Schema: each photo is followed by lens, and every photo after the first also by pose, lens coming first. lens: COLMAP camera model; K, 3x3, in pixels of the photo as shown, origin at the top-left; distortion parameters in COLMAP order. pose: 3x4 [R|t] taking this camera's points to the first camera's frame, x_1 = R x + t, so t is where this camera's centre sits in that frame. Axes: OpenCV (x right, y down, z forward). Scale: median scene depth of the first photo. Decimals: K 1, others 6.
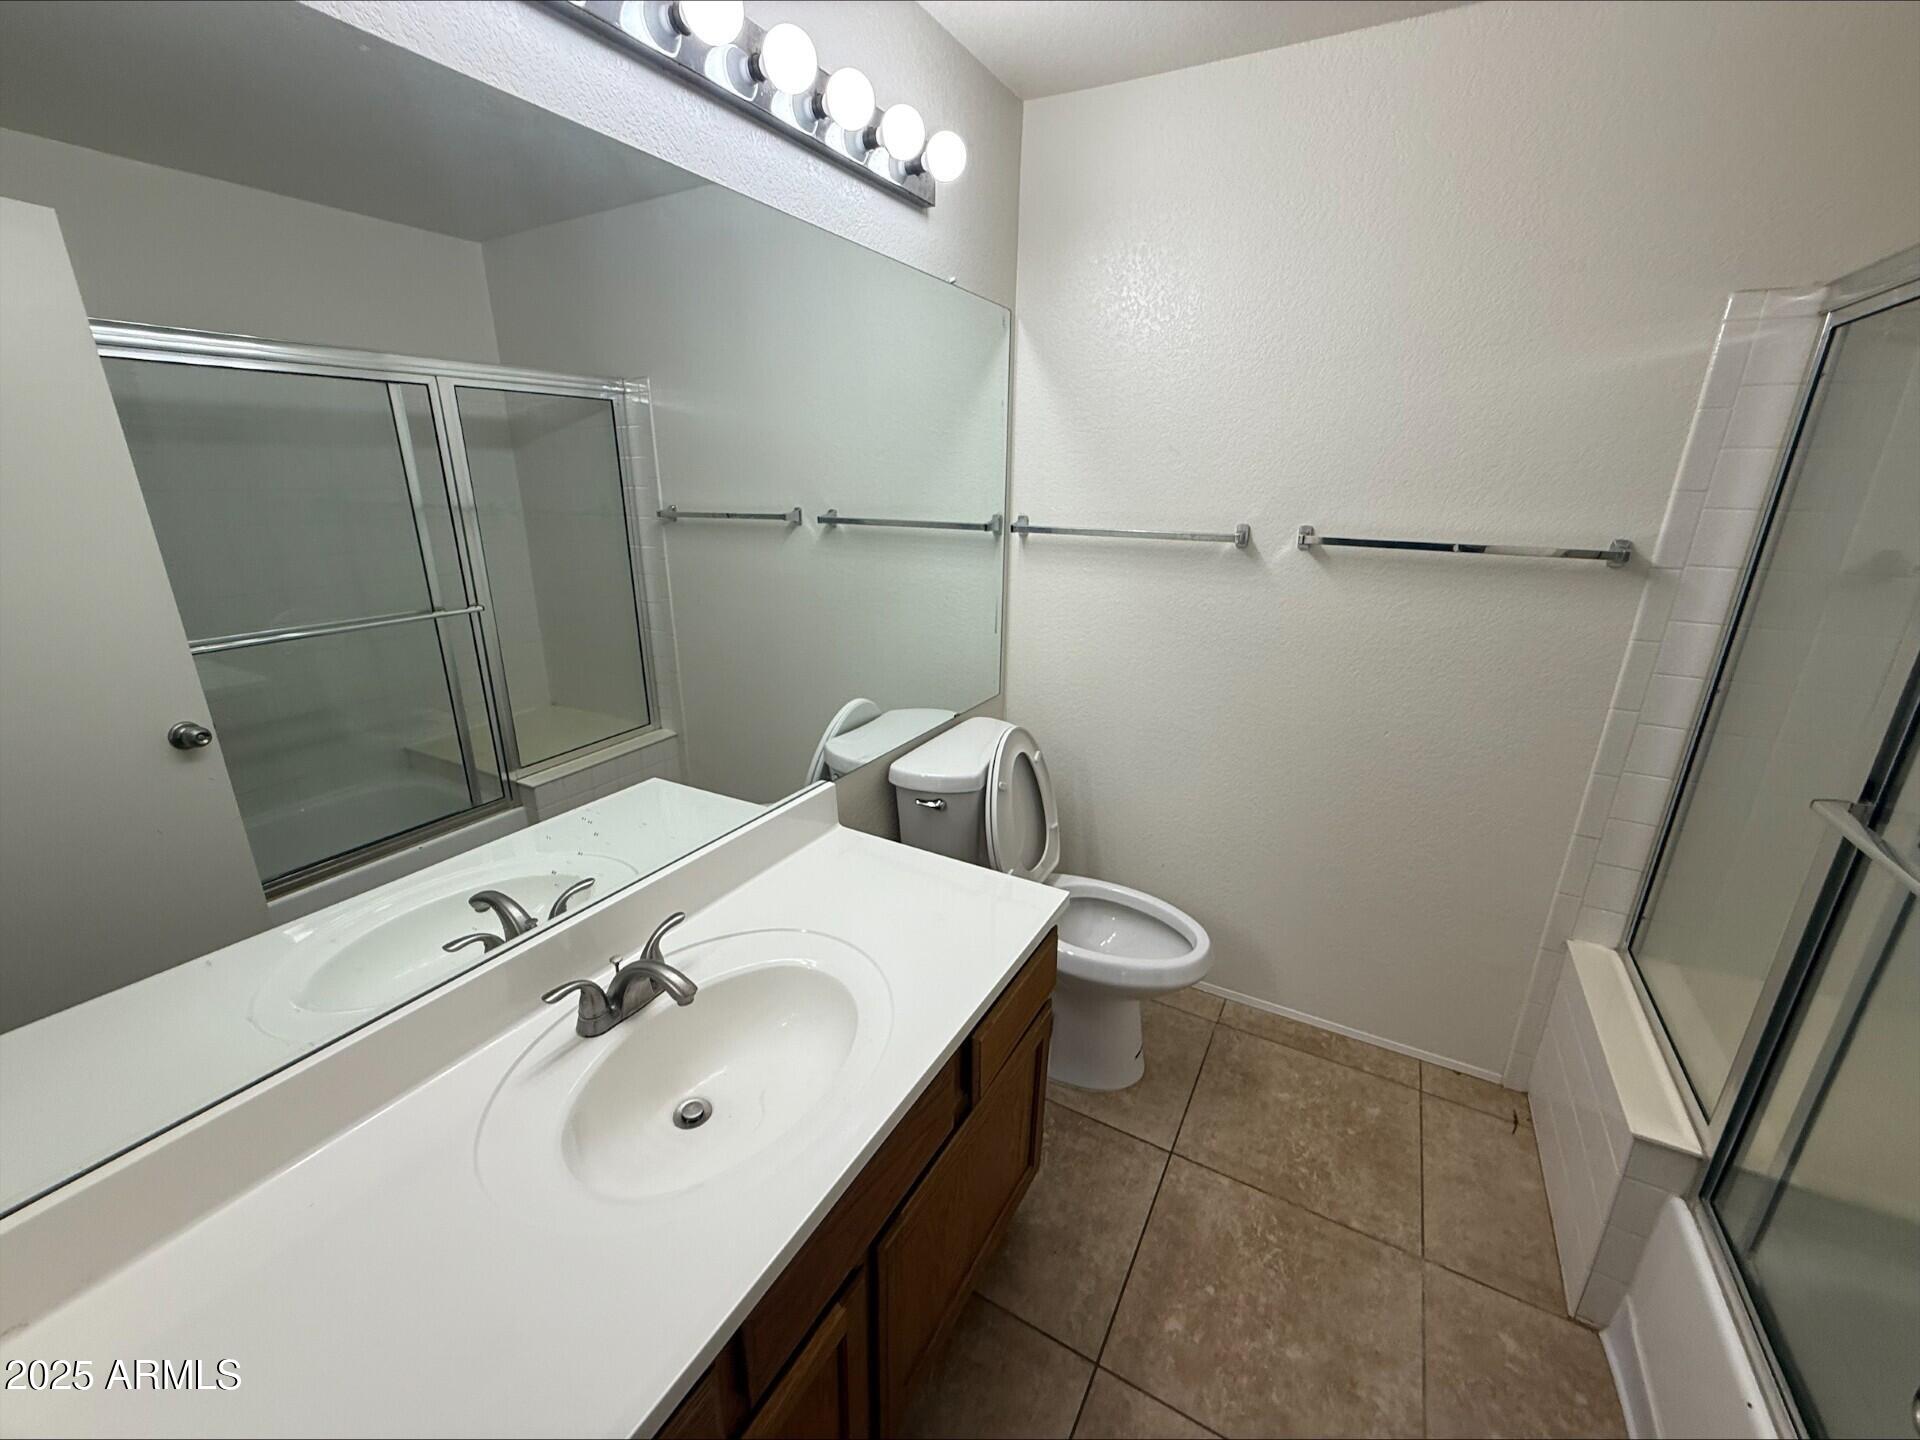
lens RADIAL K [[767.2, 0, 953.3], [0, 767.2, 715.2], [0, 0, 1]] dist [0.000999, 0.000145]
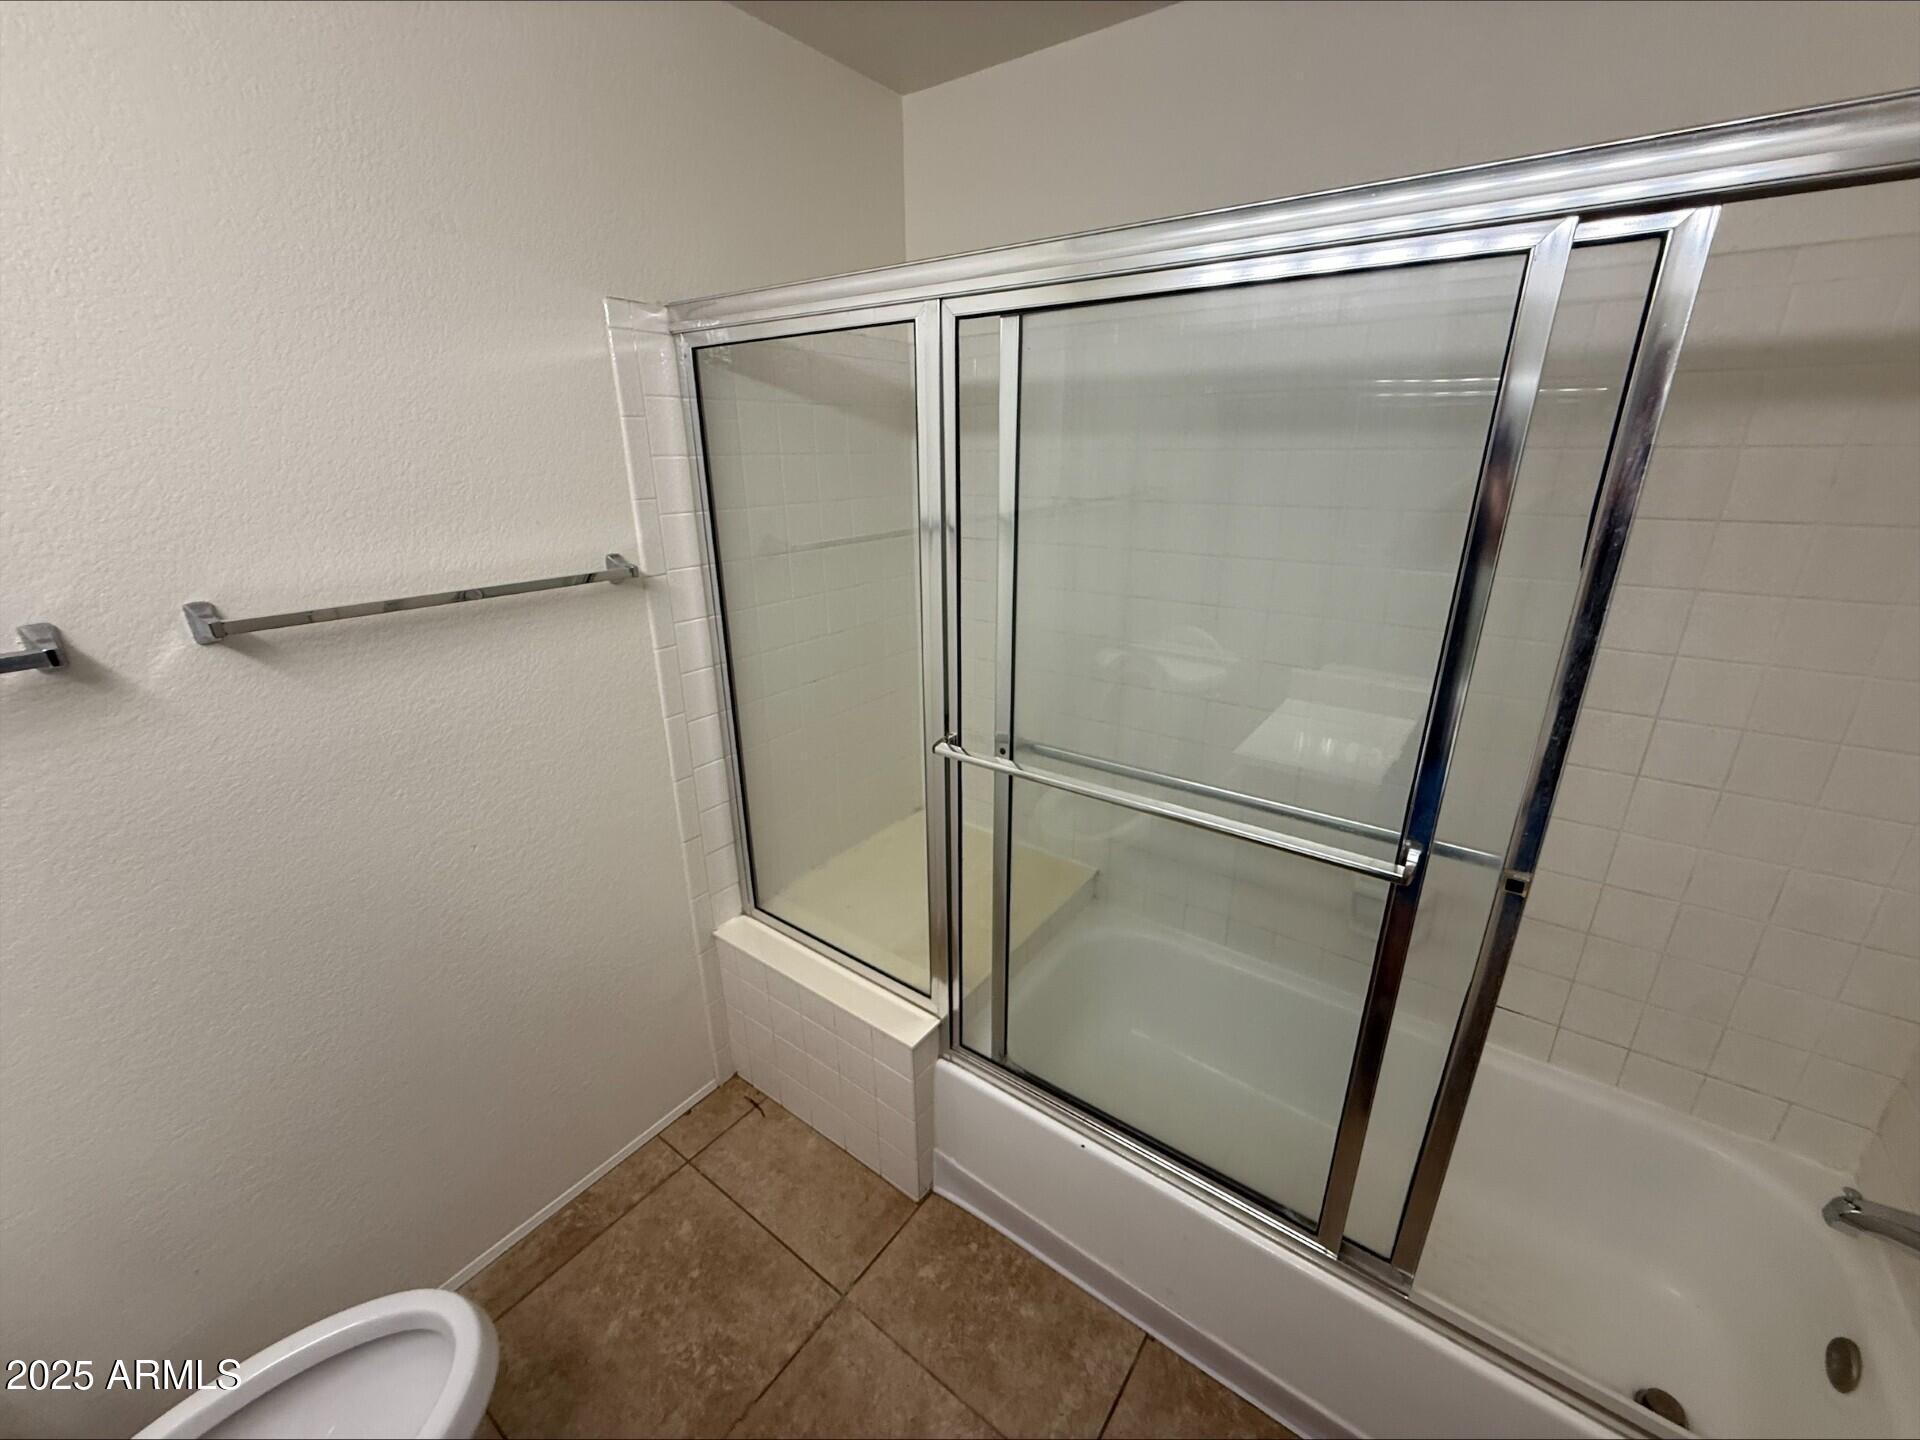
lens RADIAL K [[767.2, 0, 959.3], [0, 767.2, 720.0], [0, 0, 1]] dist [0.000999, 0.000145]
pose [[0.122353, -0.347525, 0.929654, -0.020617], [0.311925, 0.902693, 0.296393, -0.173441], [-0.942196, 0.253718, 0.218848, 0.403482]]
